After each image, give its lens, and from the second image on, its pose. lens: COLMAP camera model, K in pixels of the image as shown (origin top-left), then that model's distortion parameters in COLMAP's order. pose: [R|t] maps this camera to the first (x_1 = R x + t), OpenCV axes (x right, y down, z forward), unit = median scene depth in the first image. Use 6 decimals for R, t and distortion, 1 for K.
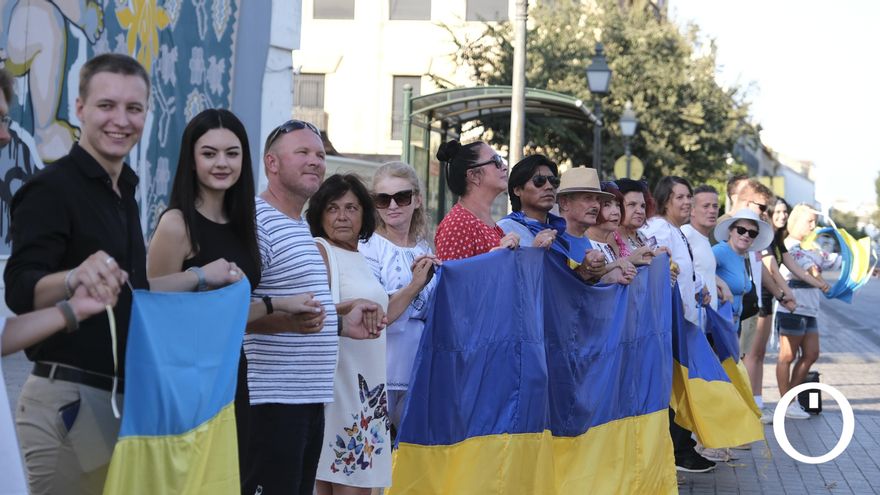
lens RADIAL K [[2282.4, 0, 440.0], [0, 2282.4, 247.5], [0, 0, 1]] dist [0.052888, 0.428487]
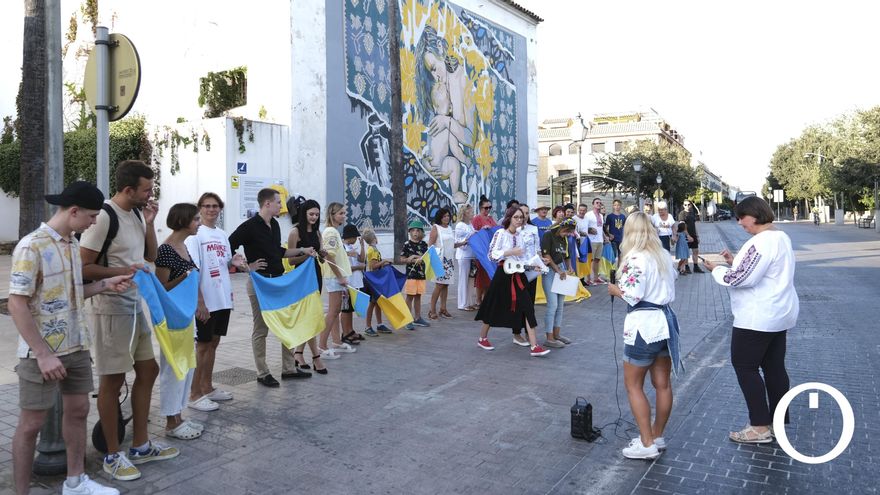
lens RADIAL K [[643.0, 0, 423.3], [0, 643.0, 216.6], [0, 0, 1]] dist [-0.010638, -0.001241]
pose [[0.953564, -0.046445, -0.297587, 0.063166], [0.043833, 0.998919, -0.015450, -0.003578], [0.297983, 0.001688, 0.954570, 0.045203]]
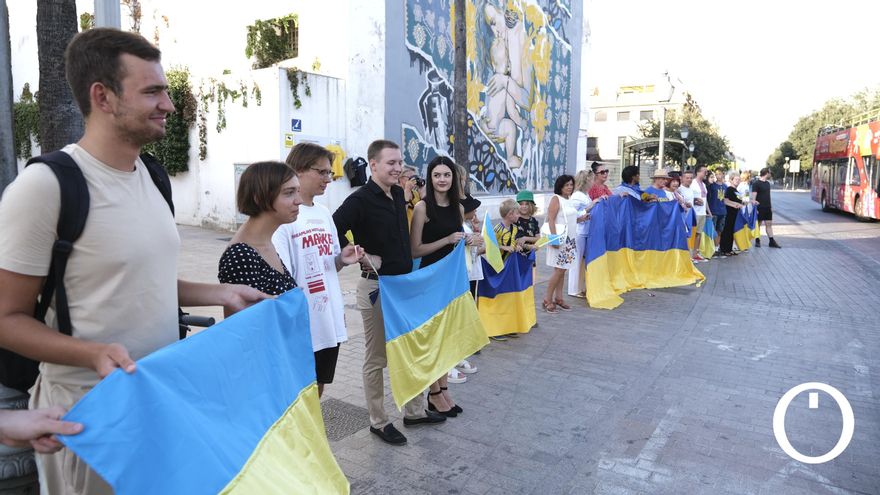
lens RADIAL K [[590.1, 0, 440.0], [0, 590.1, 247.5], [0, 0, 1]] dist [-0.014401, 0.003208]
pose [[0.950935, 0.004314, -0.309360, -0.001708], [0.027592, 0.994736, 0.098687, -0.008159], [0.308157, -0.102381, 0.945811, 0.119024]]
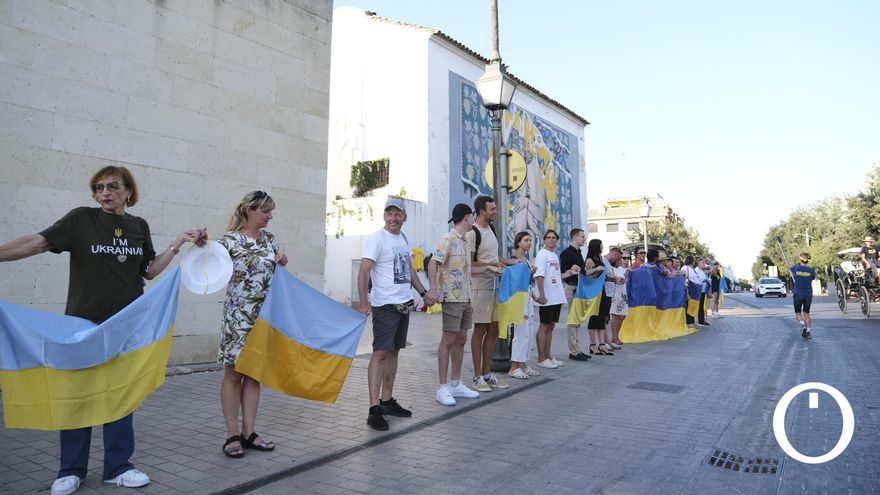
lens RADIAL K [[586.6, 0, 444.2], [0, 586.6, 204.8], [0, 0, 1]] dist [-0.004519, -0.003508]
pose [[0.956328, -0.076553, -0.282092, -0.008166], [0.032006, 0.986717, -0.159267, 0.016680], [0.290537, 0.143283, 0.946075, -0.104273]]
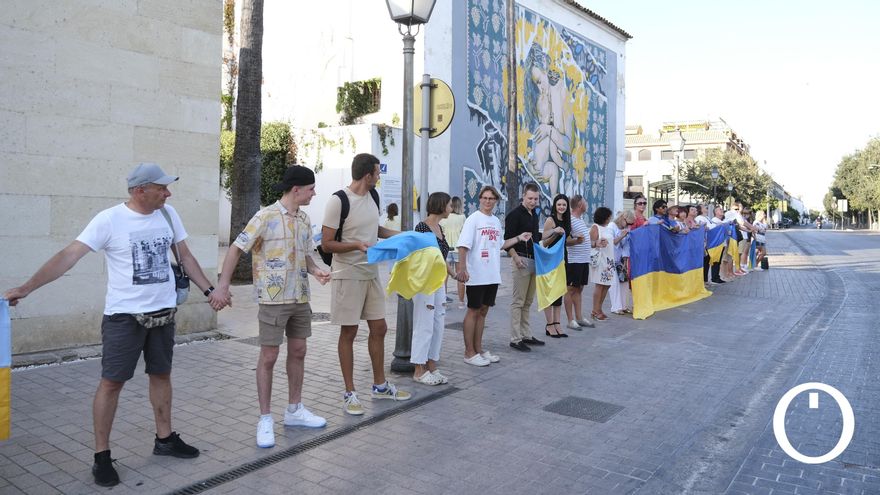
lens RADIAL K [[637.4, 0, 480.7], [0, 637.4, 212.9], [0, 0, 1]] dist [-0.008000, -0.001252]
pose [[0.952287, -0.027499, -0.303962, 0.029895], [0.021044, 0.999479, -0.024490, 0.000389], [0.304477, 0.016925, 0.952369, -0.043412]]
